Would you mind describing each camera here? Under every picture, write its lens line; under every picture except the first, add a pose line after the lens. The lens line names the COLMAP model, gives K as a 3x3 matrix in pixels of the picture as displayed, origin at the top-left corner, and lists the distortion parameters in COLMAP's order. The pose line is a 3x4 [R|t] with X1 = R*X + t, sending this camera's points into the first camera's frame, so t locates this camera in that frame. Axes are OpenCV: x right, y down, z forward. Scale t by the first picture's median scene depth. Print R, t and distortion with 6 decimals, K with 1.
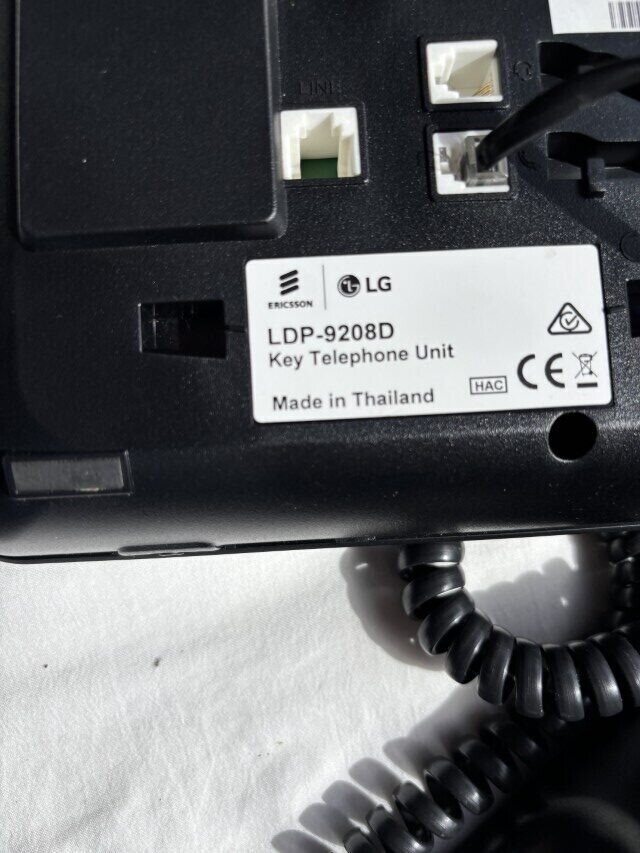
lens RADIAL K [[639.1, 0, 321.2], [0, 639.1, 434.2], [0, 0, 1]] dist [0.015346, -0.038678]
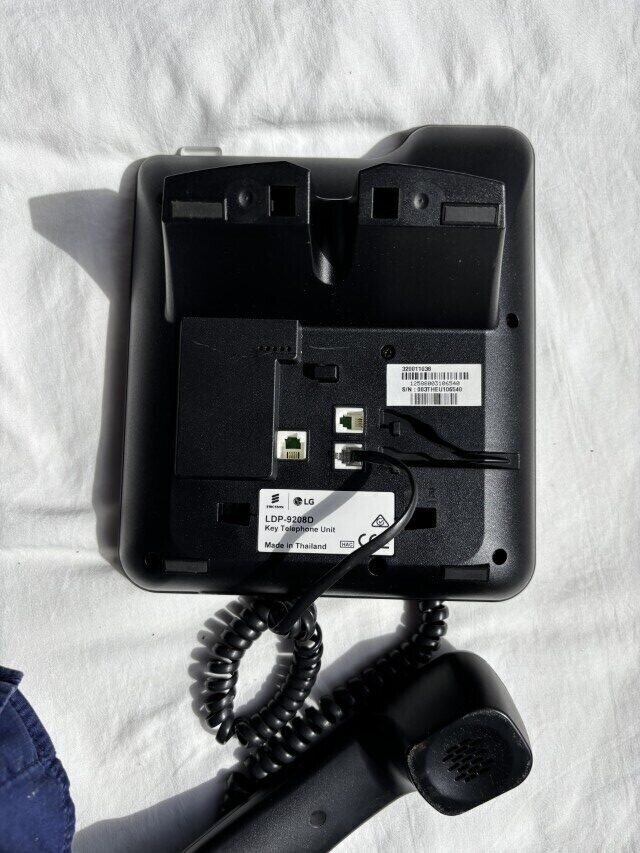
lens RADIAL K [[639.1, 0, 312.7], [0, 639.1, 432.0], [0, 0, 1]] dist [0.015346, -0.038678]
pose [[0.996708, 0.081073, -0.001080, 0.084232], [-0.081043, 0.996568, 0.016839, -0.569318], [0.002441, -0.016696, 0.999858, -1.635092]]
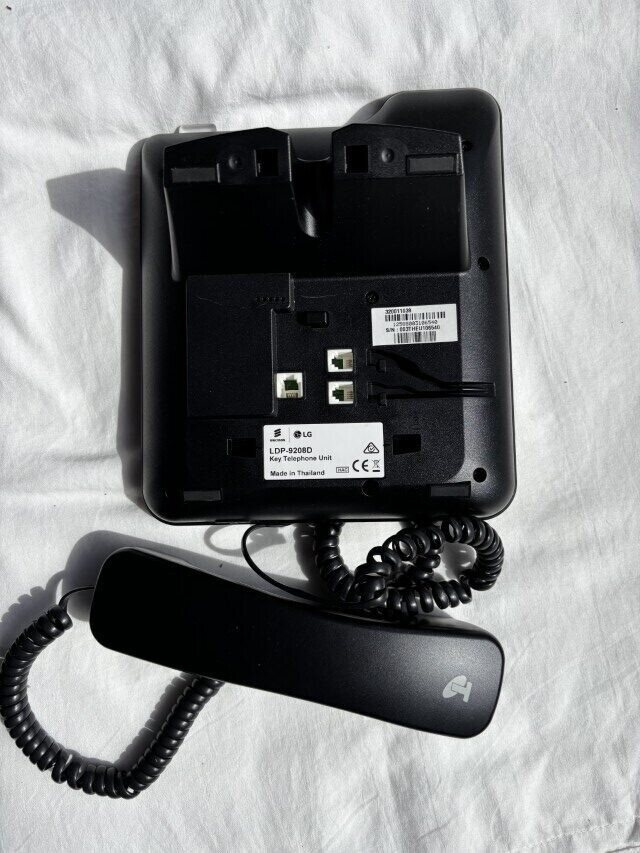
lens RADIAL K [[639.1, 0, 313.6], [0, 639.1, 427.5], [0, 0, 1]] dist [0.015346, -0.038678]
pose [[0.998981, 0.033968, -0.029712, 0.205750], [-0.032913, 0.998834, 0.035305, -0.372593], [0.030876, -0.034292, 0.998935, -1.962742]]
